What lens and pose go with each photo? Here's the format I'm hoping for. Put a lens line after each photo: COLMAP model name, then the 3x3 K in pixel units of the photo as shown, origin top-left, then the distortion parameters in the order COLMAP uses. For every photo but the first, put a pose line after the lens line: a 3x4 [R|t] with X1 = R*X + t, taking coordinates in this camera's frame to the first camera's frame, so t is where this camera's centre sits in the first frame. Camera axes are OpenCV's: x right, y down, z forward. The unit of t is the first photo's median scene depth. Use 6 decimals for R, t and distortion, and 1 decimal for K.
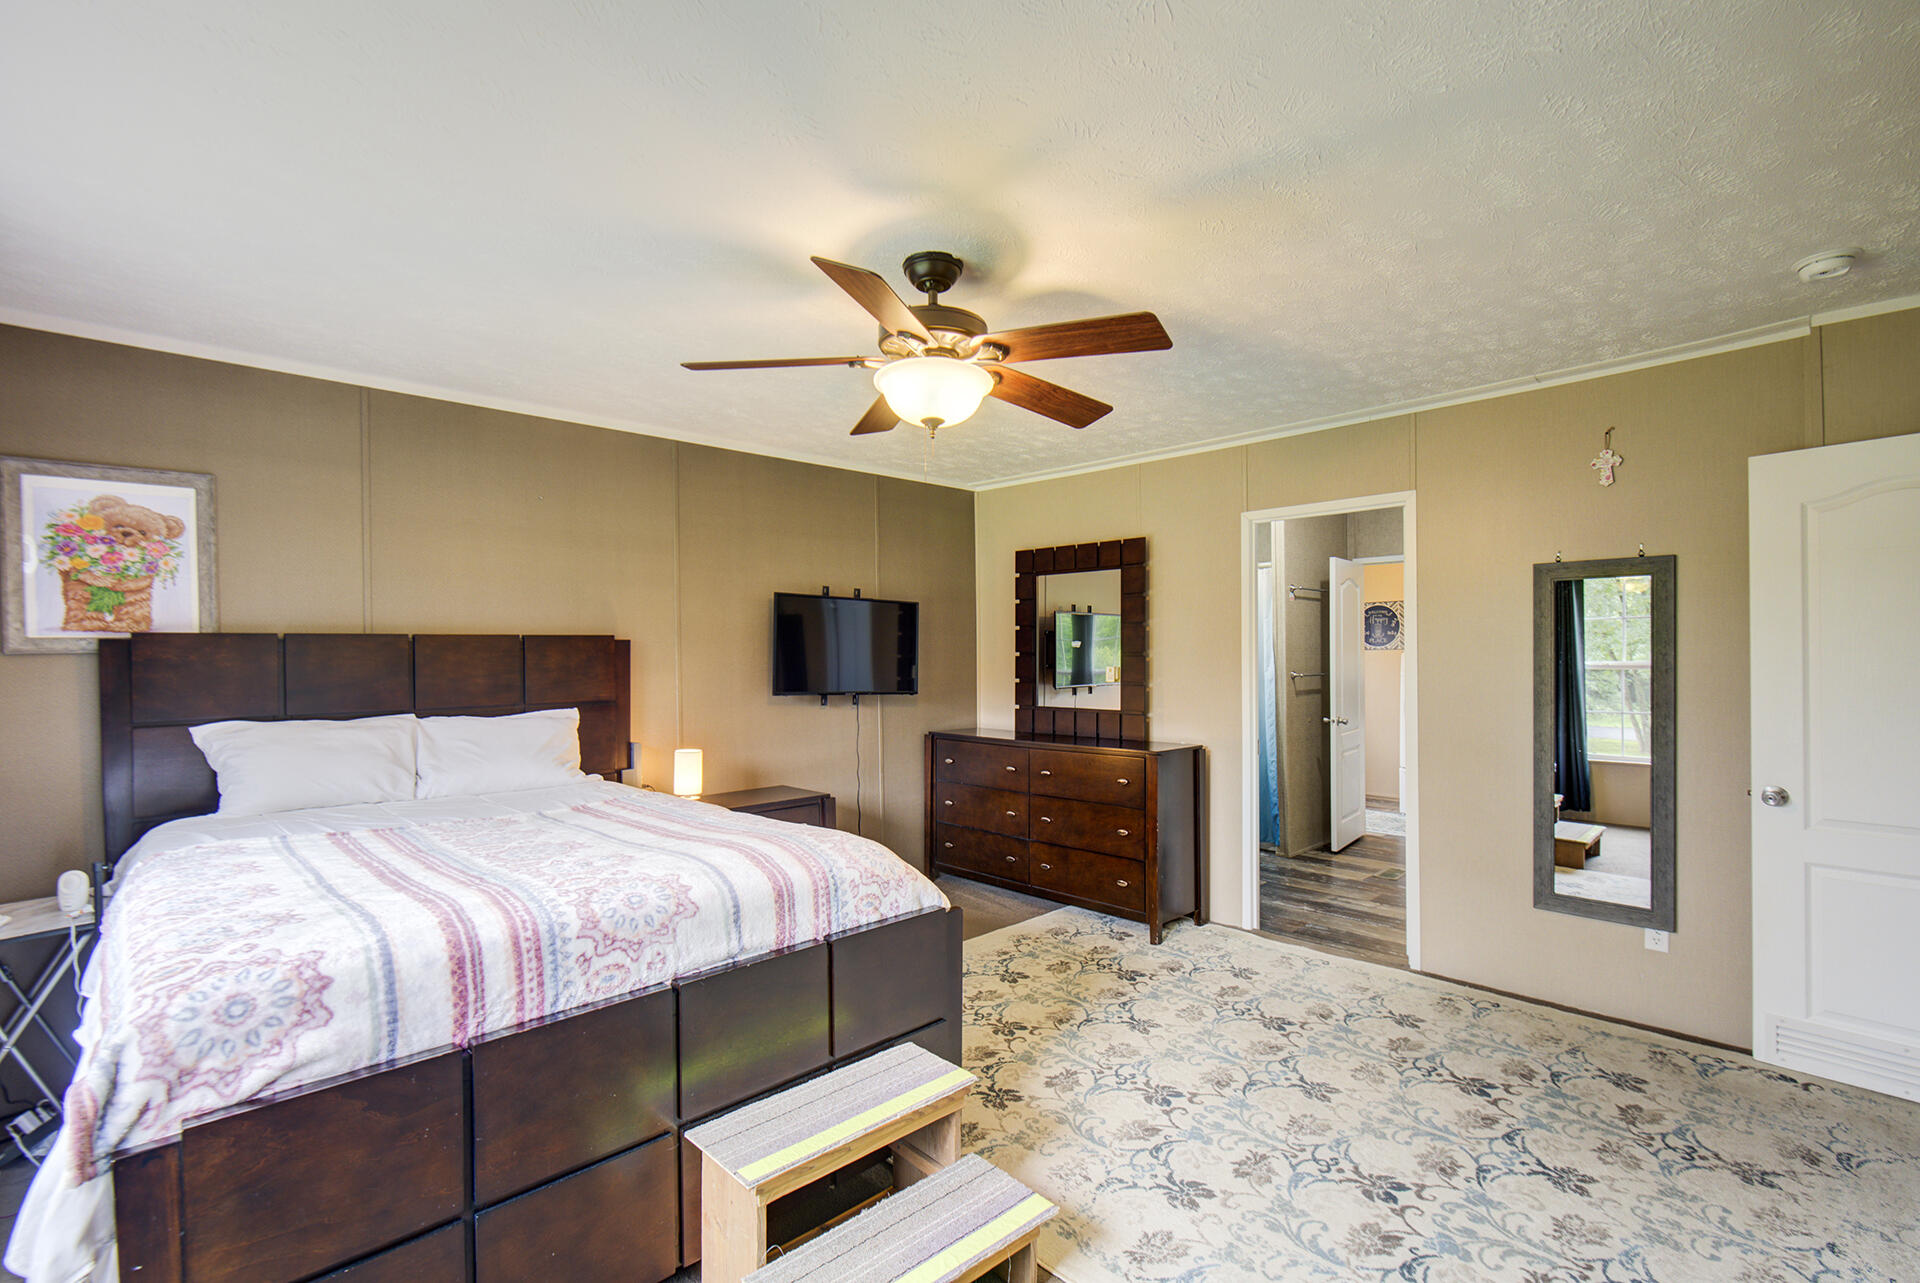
lens RADIAL K [[885.1, 0, 971.2], [0, 885.1, 657.9], [0, 0, 1]] dist [0.000770, -0.000361]
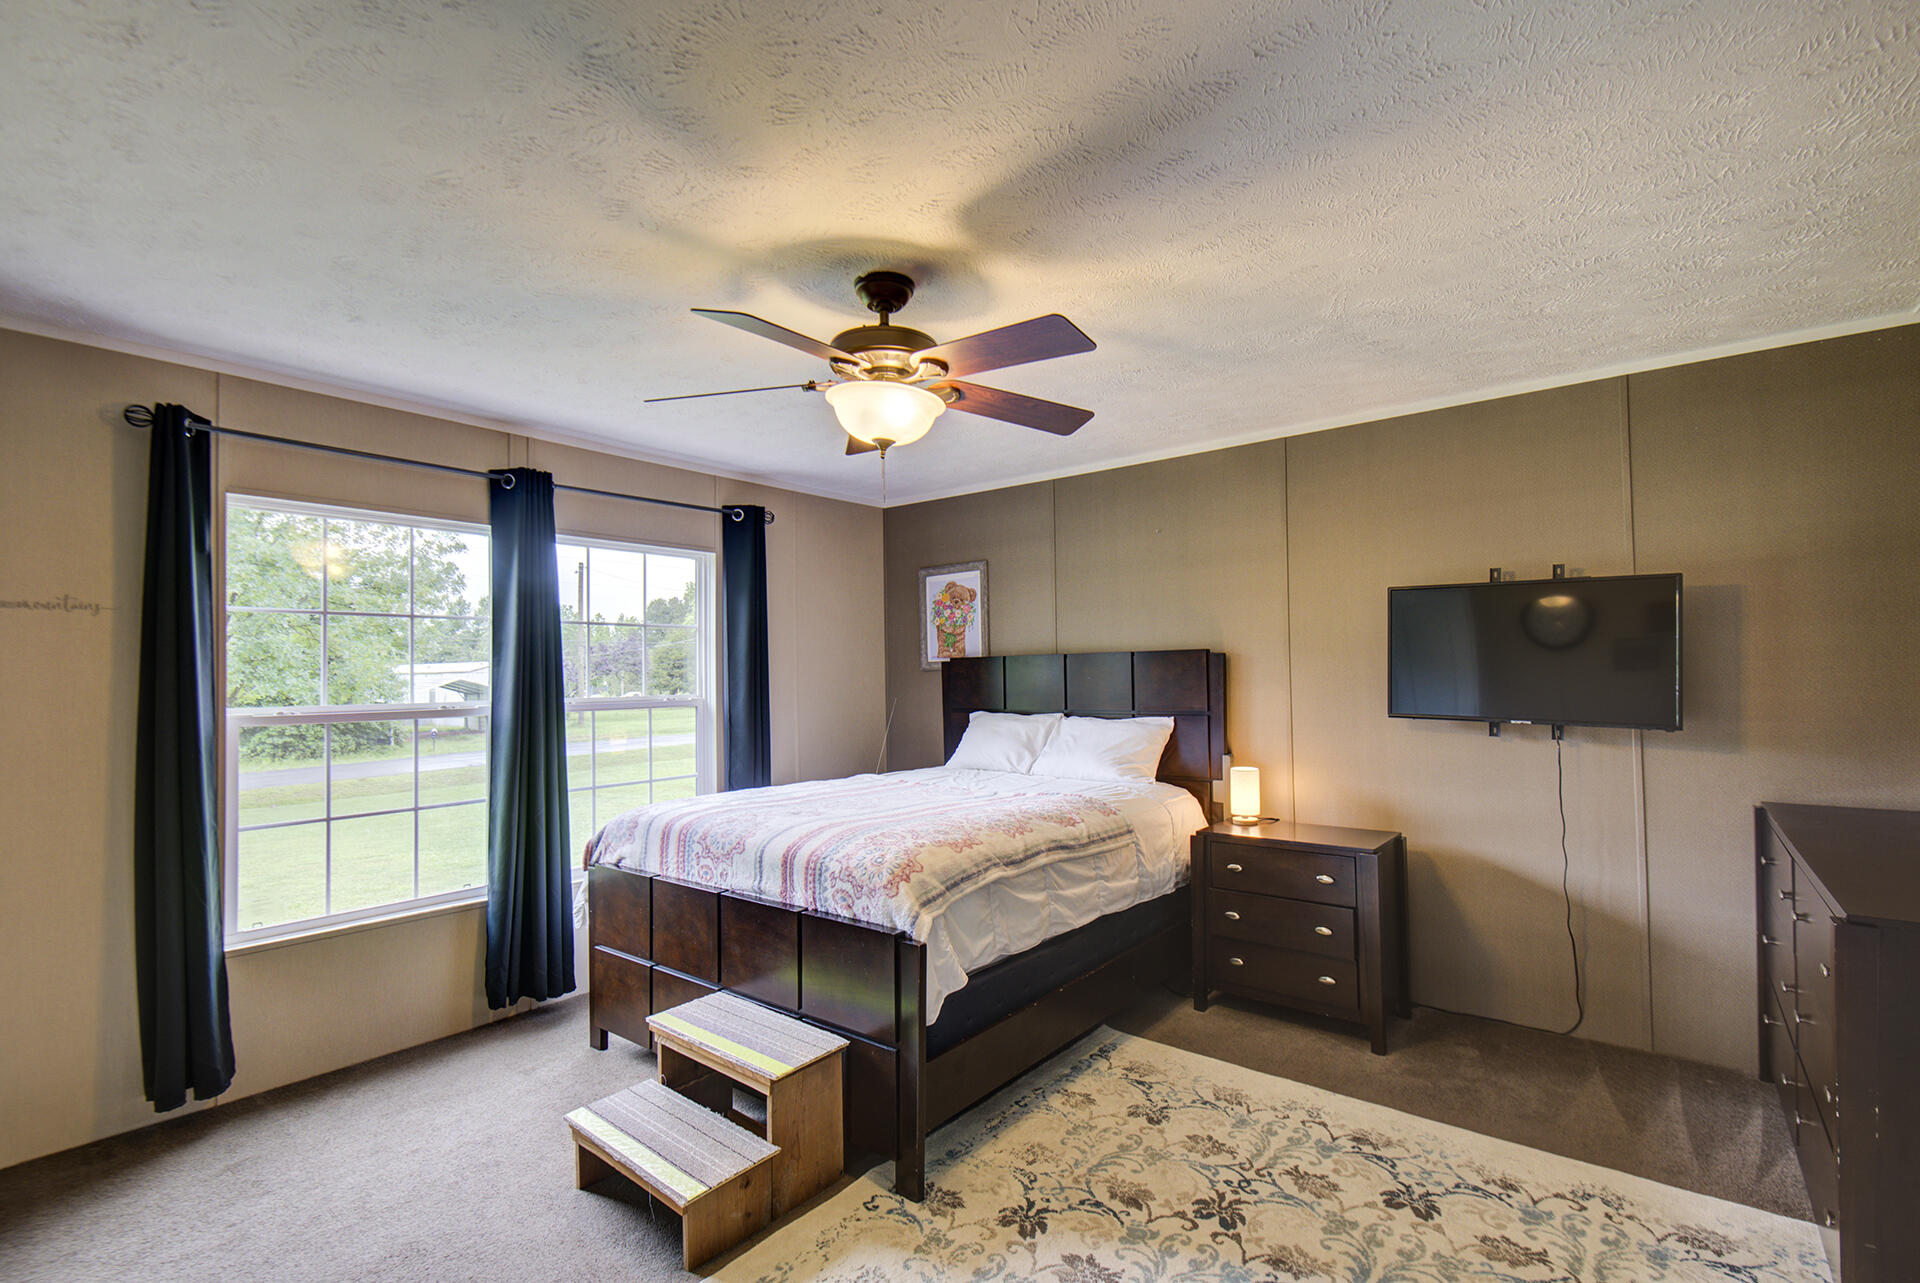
lens RADIAL K [[869.9, 0, 955.9], [0, 869.9, 652.2], [0, 0, 1]] dist [0.014731, -0.009230]
pose [[0.114281, -0.017671, -0.993291, 0.764995], [0.007501, 0.999829, -0.016924, -0.009510], [0.993420, -0.005516, 0.114394, 0.782097]]
